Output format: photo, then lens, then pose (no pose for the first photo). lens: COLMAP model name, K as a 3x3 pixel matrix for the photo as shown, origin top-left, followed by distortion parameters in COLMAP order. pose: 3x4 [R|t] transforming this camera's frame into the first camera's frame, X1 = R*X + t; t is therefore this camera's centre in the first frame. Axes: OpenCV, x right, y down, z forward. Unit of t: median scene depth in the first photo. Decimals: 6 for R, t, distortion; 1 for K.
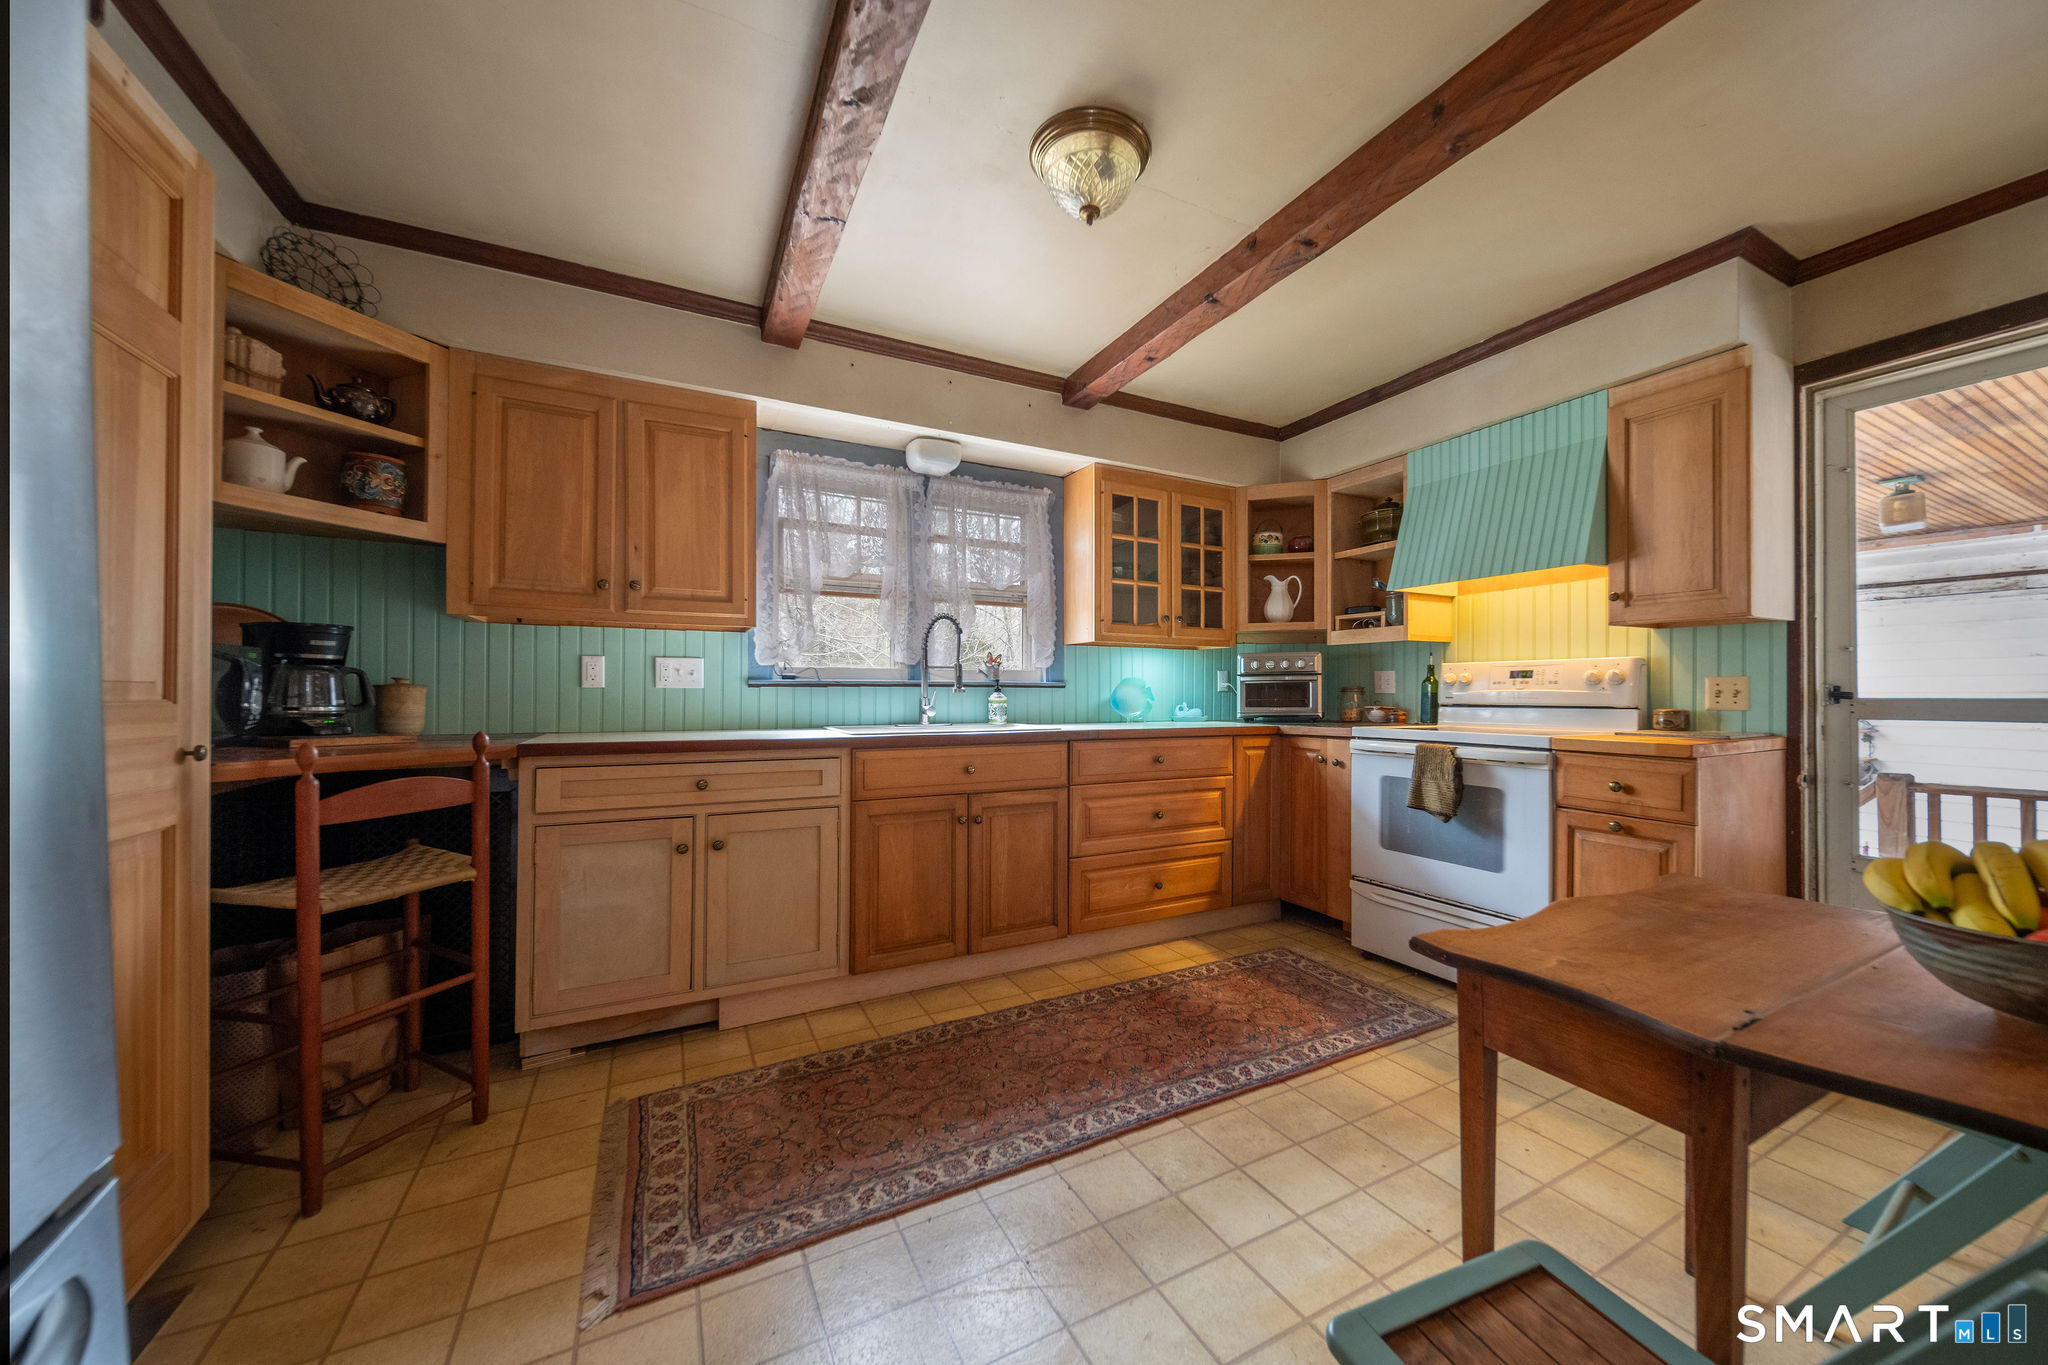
lens RADIAL K [[742.2, 0, 1069.8], [0, 742.2, 686.7], [0, 0, 1]] dist [0.001284, -0.000071]
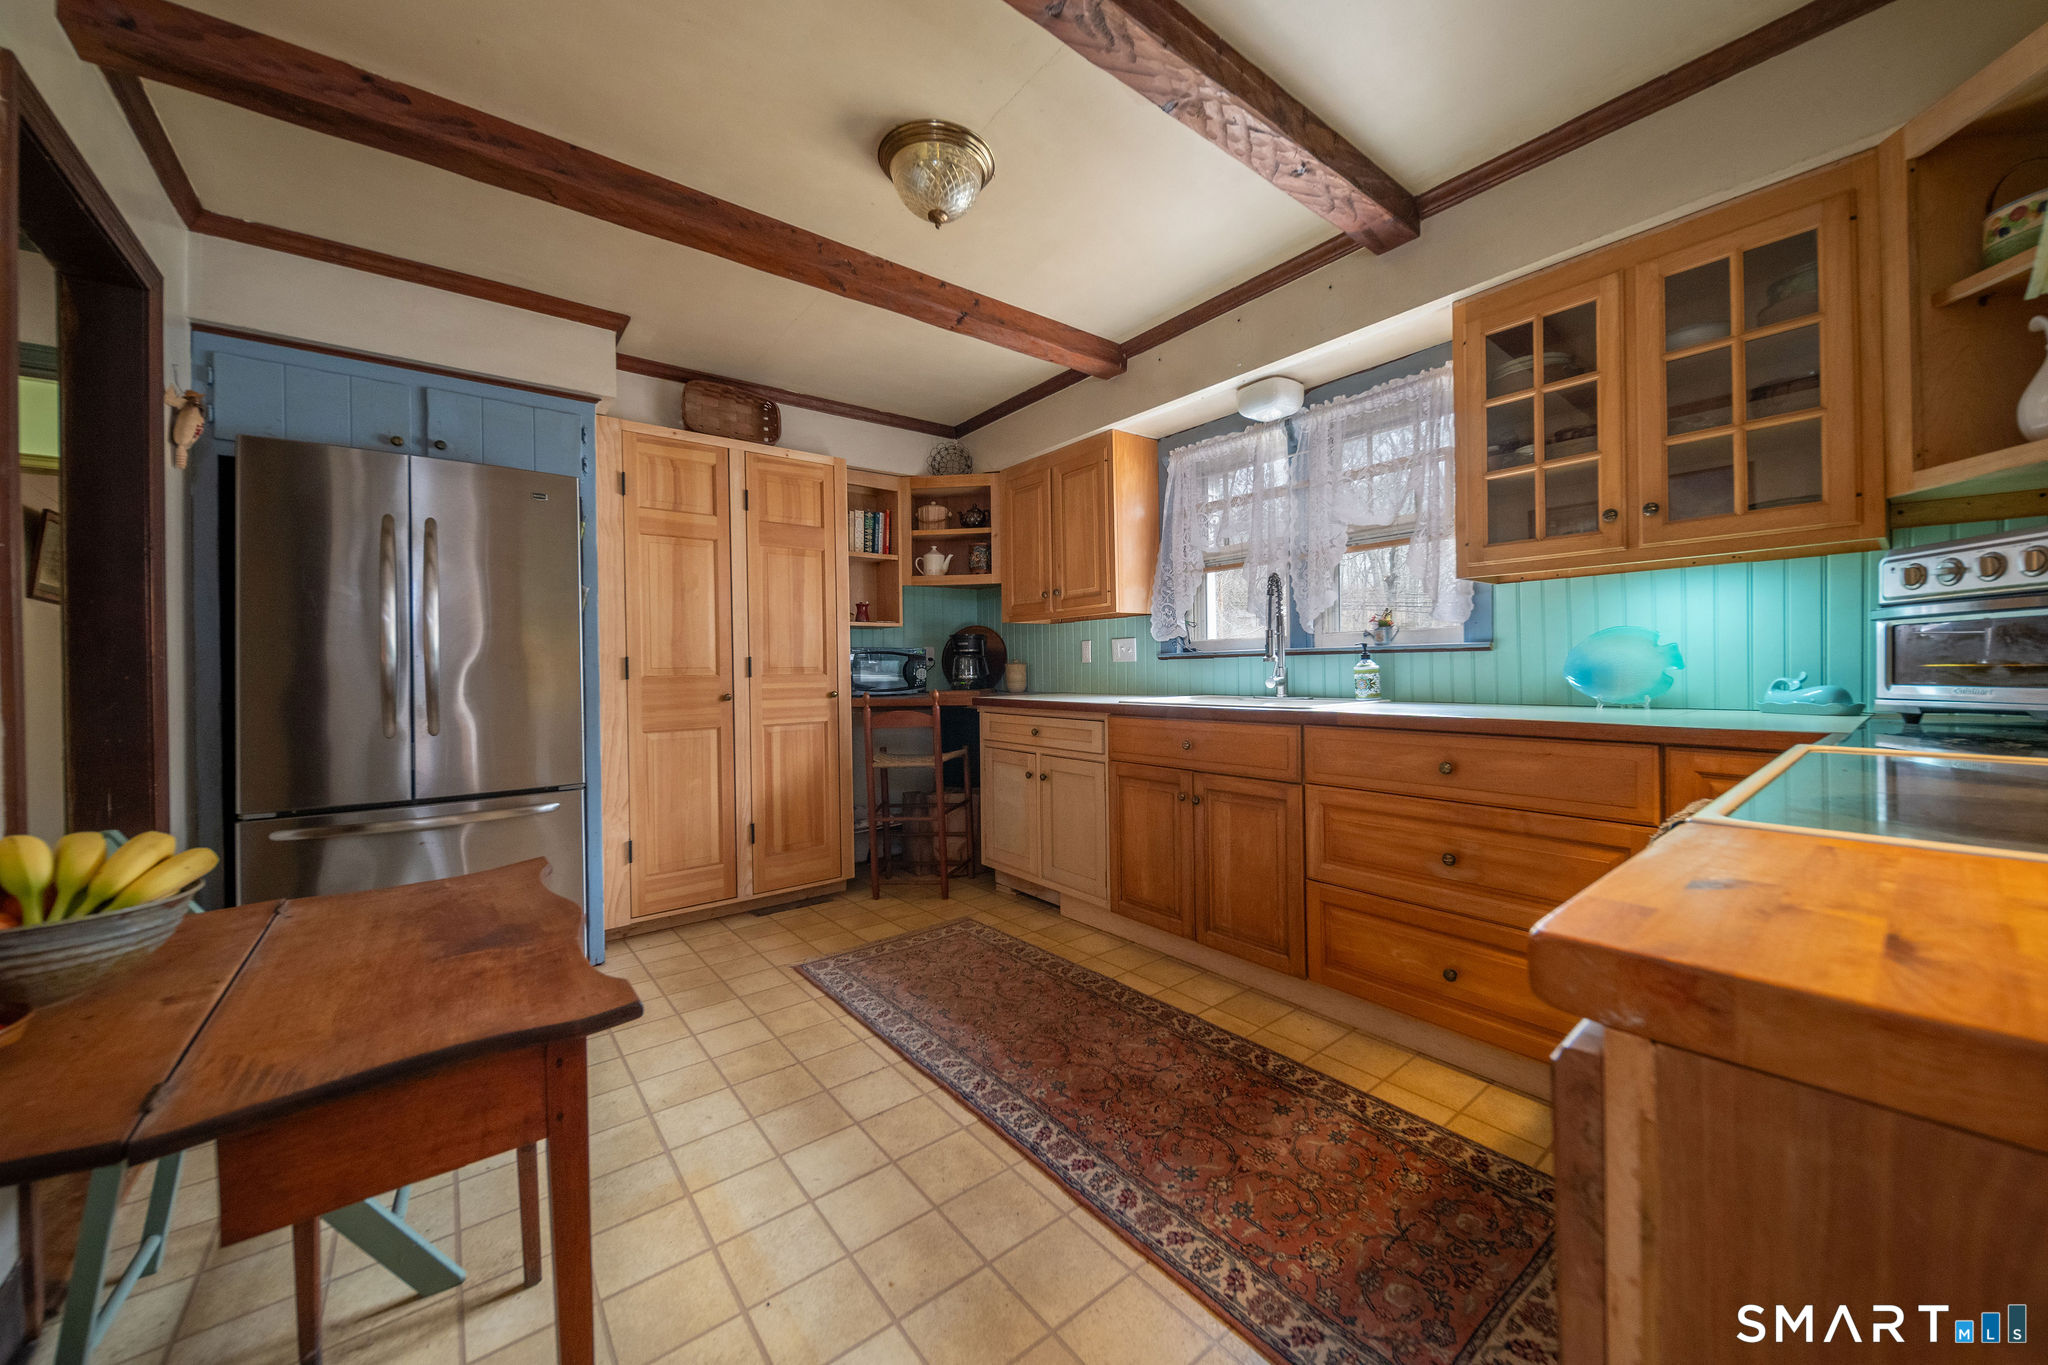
lens RADIAL K [[743.0, 0, 1040.9], [0, 743.0, 669.6], [0, 0, 1]] dist [-0.000328, -0.000343]
pose [[0.170264, -0.003797, -0.985391, 0.819012], [0.023774, 0.999717, 0.000256, 0.012442], [0.985112, -0.023471, 0.170306, 0.706598]]
